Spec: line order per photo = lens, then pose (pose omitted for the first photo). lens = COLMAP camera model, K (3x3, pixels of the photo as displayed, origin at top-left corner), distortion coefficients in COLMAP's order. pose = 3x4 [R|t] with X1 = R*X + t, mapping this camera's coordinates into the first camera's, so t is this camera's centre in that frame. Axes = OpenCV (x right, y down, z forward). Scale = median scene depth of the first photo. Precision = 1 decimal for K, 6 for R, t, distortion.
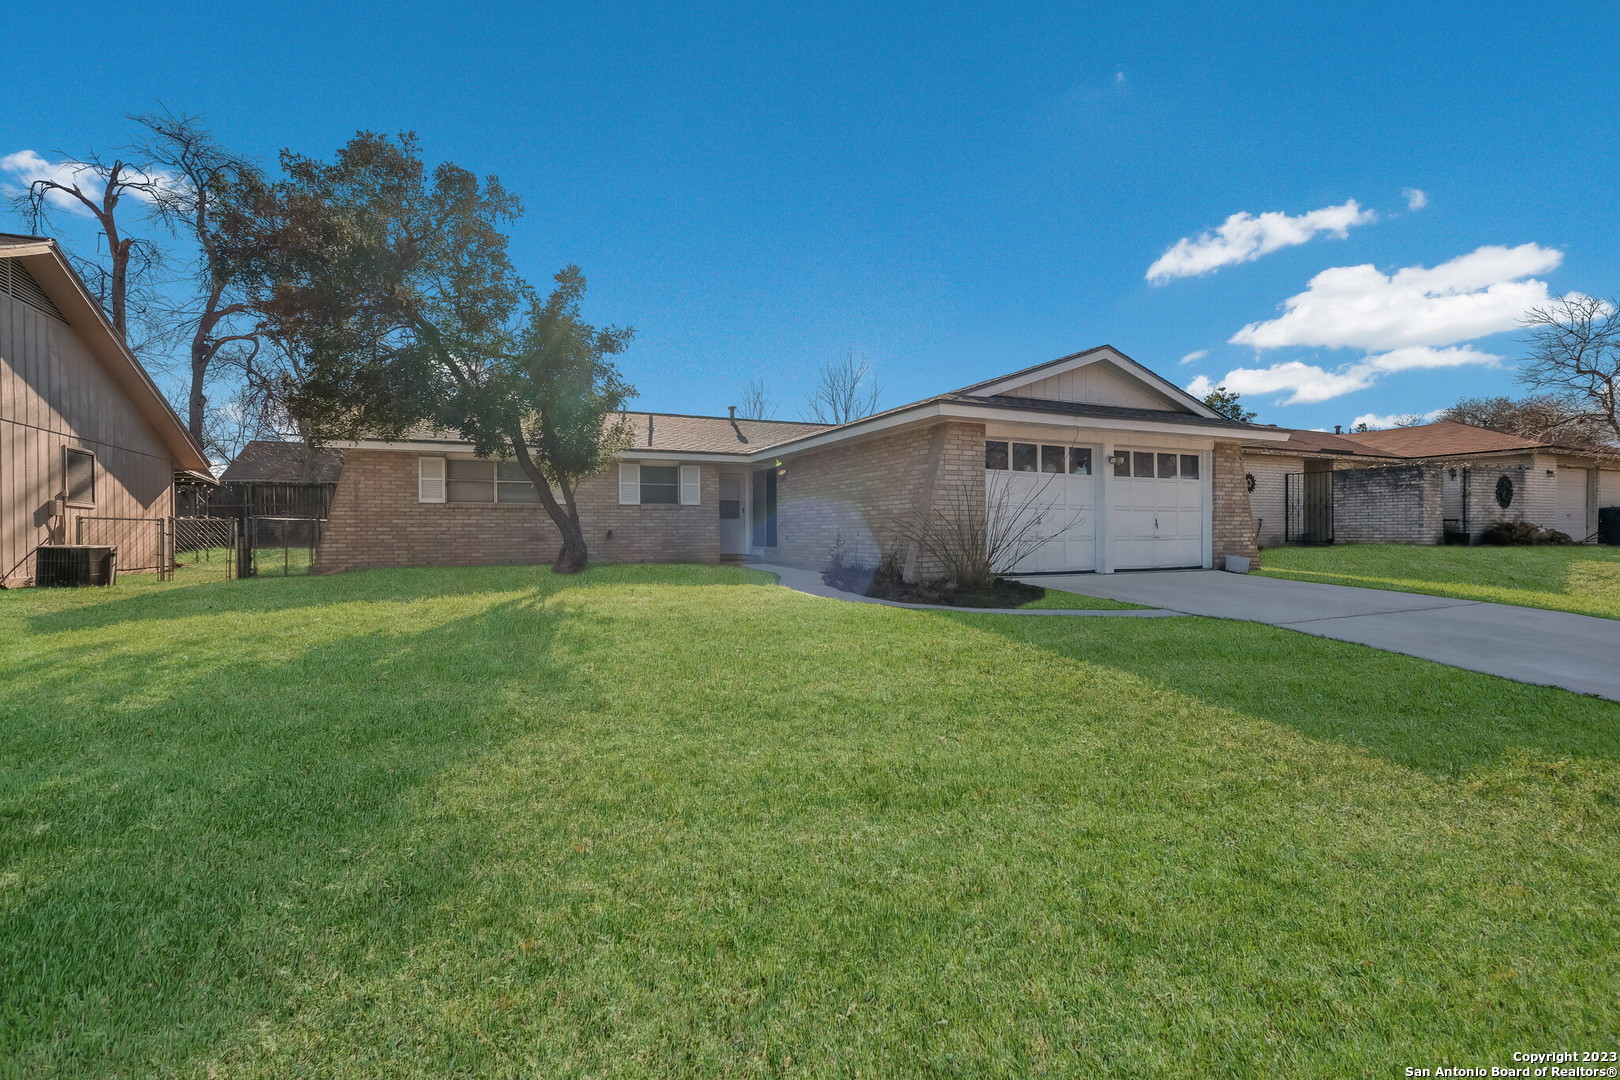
lens RADIAL K [[707.6, 0, 812.1], [0, 707.6, 543.9], [0, 0, 1]] dist [0.003576, -0.000478]
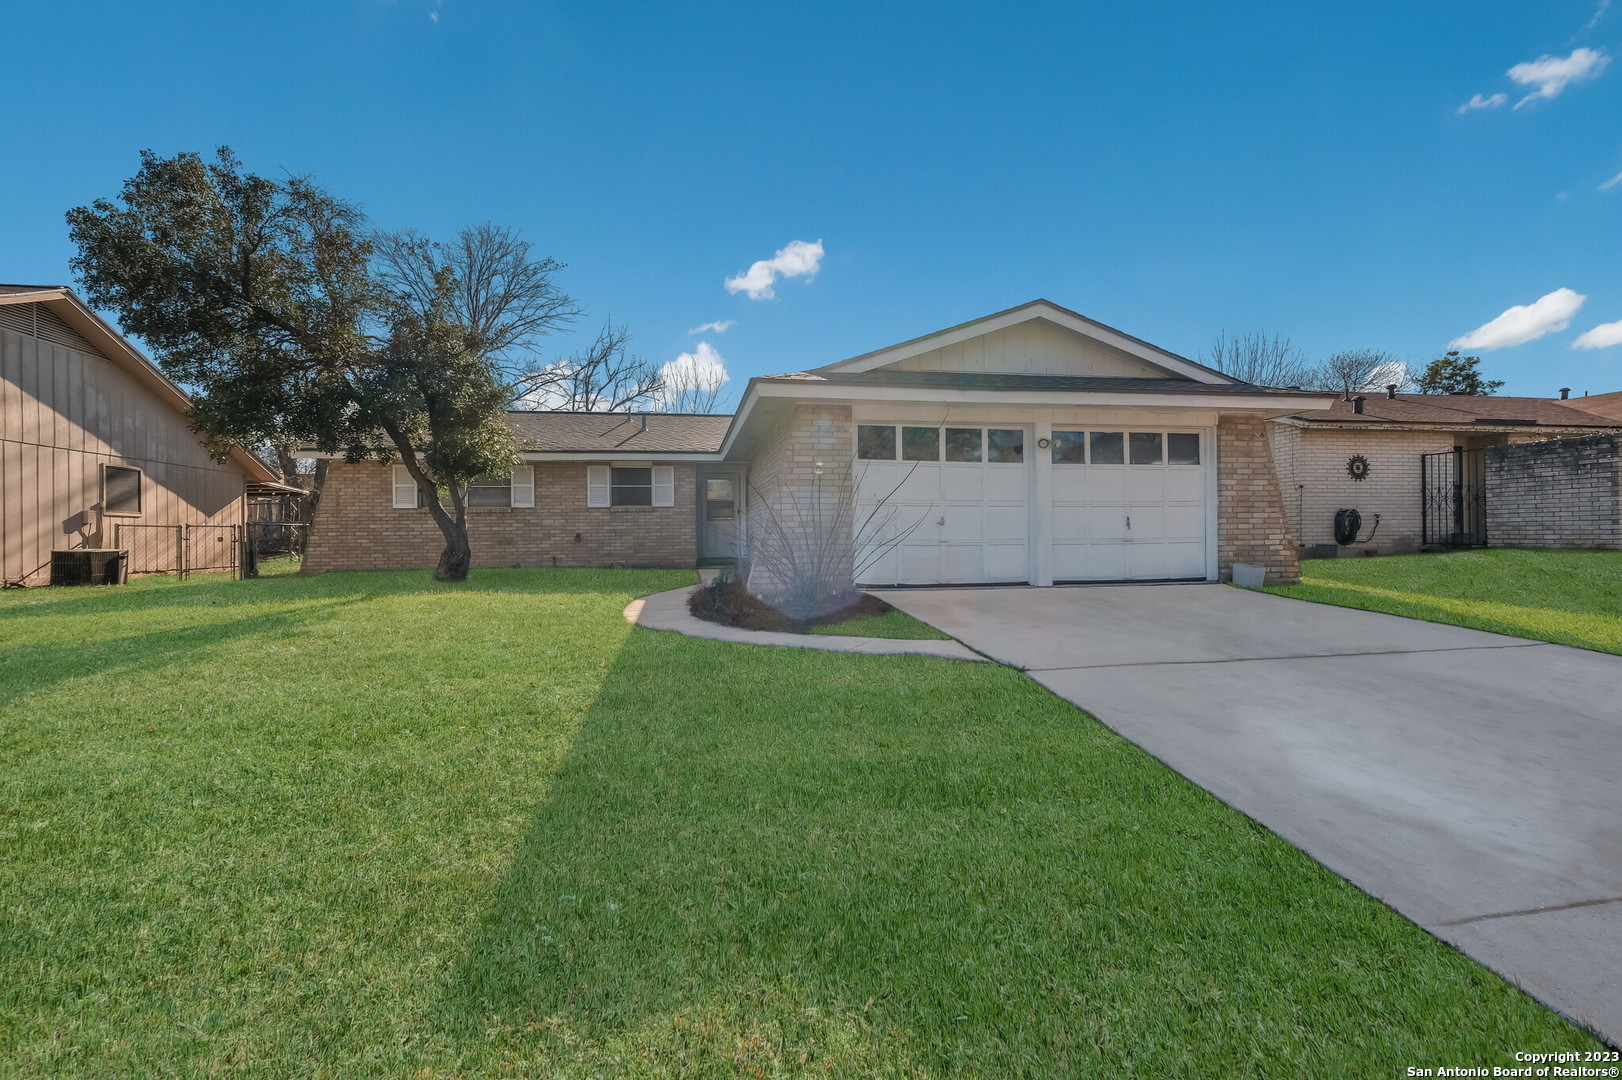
lens RADIAL K [[708.5, 0, 810.0], [0, 708.5, 532.6], [0, 0, 1]] dist [0.003576, -0.000478]
pose [[0.968124, -0.004543, -0.250430, 0.335086], [0.000579, 0.999873, -0.015900, -0.005512], [0.250471, 0.015248, 0.968004, 0.153091]]
